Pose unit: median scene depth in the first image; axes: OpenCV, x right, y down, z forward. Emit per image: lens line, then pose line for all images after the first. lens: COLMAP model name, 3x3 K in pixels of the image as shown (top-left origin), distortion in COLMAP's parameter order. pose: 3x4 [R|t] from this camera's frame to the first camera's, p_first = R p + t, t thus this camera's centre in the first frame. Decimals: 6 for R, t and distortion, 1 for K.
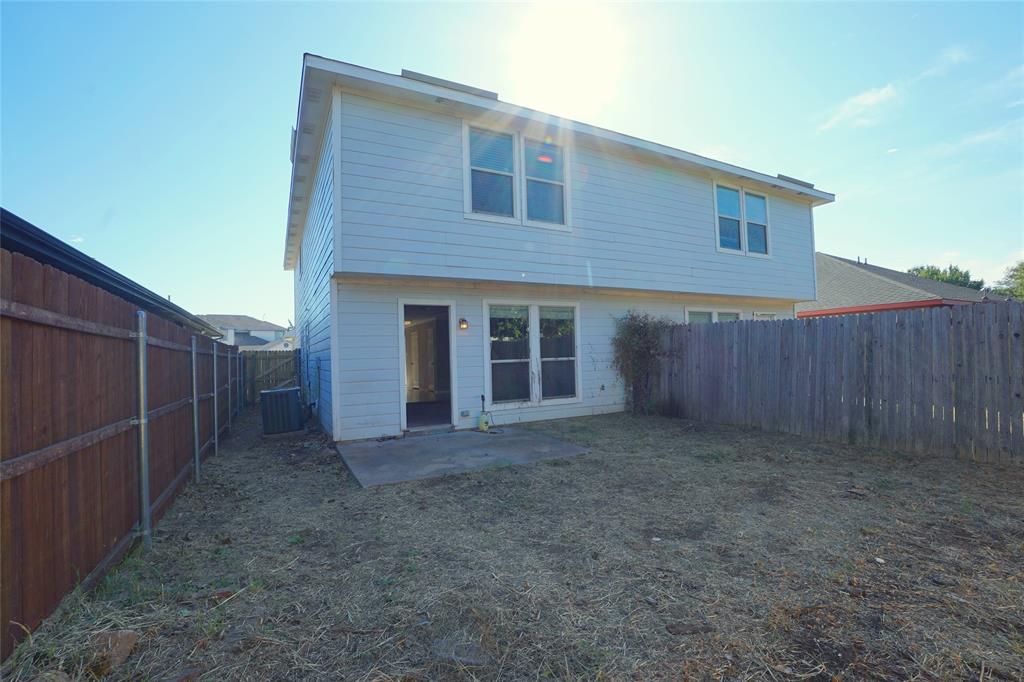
lens RADIAL K [[456.0, 0, 509.0], [0, 456.0, 345.1], [0, 0, 1]] dist [-0.060453, 0.024089]
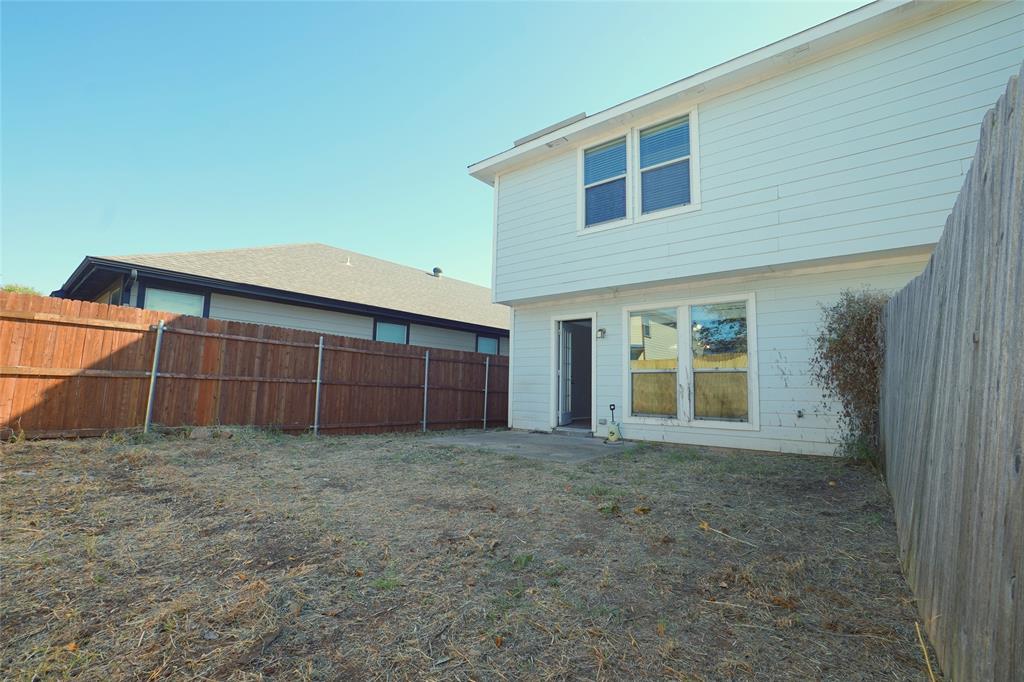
lens RADIAL K [[453.4, 0, 509.0], [0, 453.4, 344.6], [0, 0, 1]] dist [-0.064001, 0.023188]
pose [[0.381919, -0.053334, -0.922656, 0.716988], [-0.014718, 0.997856, -0.063773, 0.043622], [0.924079, 0.037936, 0.380315, 0.394201]]
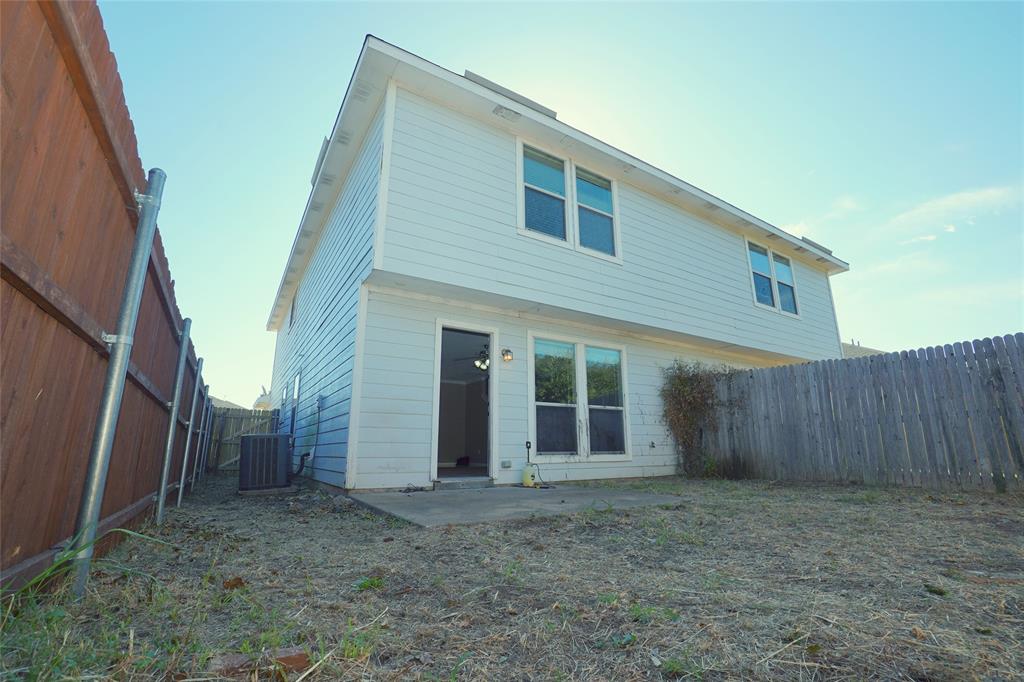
lens RADIAL K [[453.4, 0, 509.0], [0, 453.4, 344.6], [0, 0, 1]] dist [-0.064001, 0.023188]
pose [[0.996803, 0.040135, 0.069084, -0.146384], [-0.024182, 0.975670, -0.217909, 0.110509], [-0.076149, 0.215541, 0.973521, 0.163913]]
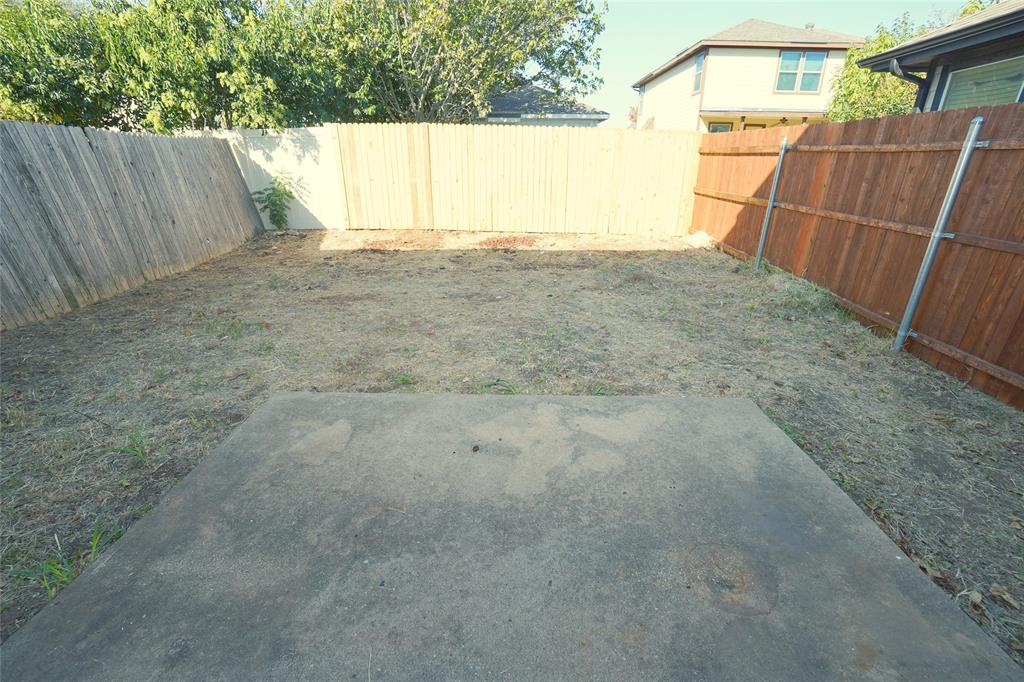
lens RADIAL K [[453.4, 0, 509.0], [0, 453.4, 344.6], [0, 0, 1]] dist [-0.064001, 0.023188]
pose [[-0.866984, -0.164893, 0.470264, -0.184397], [0.007513, 0.939238, 0.343183, 0.022264], [-0.498279, 0.301068, -0.813066, 0.930273]]
